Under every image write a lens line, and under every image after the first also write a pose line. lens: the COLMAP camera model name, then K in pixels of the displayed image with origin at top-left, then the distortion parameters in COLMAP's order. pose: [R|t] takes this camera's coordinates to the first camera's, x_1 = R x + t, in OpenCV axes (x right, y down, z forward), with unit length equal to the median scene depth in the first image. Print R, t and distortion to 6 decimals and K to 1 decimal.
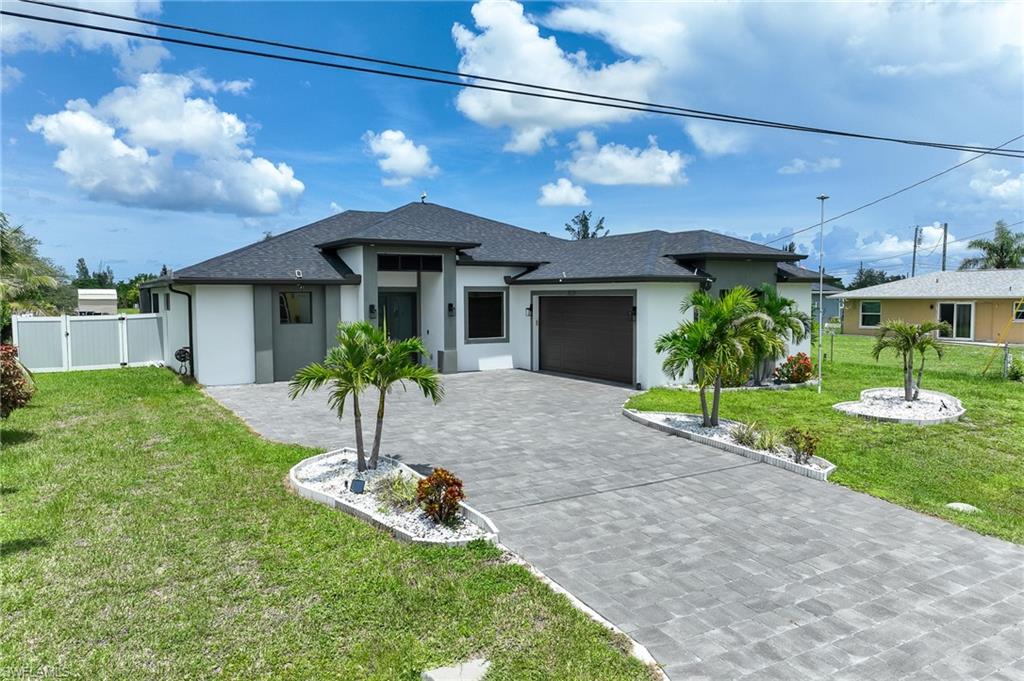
lens RADIAL K [[711.8, 0, 512.0], [0, 711.8, 340.5], [0, 0, 1]] dist [0.003151, 0.023364]
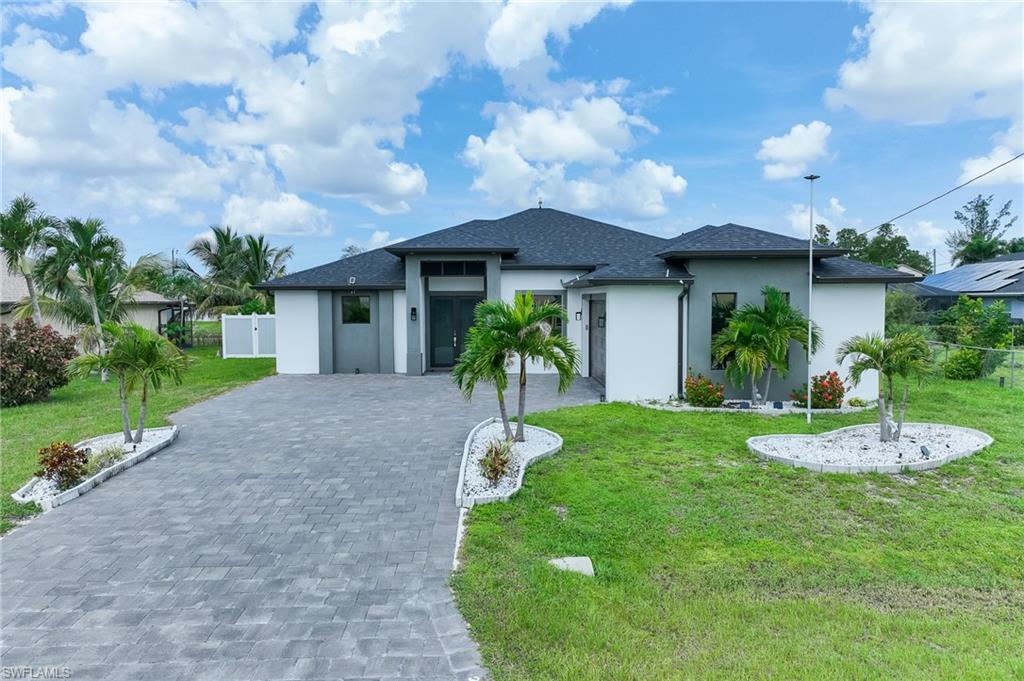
lens RADIAL K [[711.8, 0, 512.0], [0, 711.8, 340.5], [0, 0, 1]] dist [0.003151, 0.023364]
pose [[0.865309, 0.030075, -0.500335, 1.122097], [-0.031370, 0.999491, 0.005826, -0.025857], [0.500256, 0.010654, 0.865812, 0.302140]]
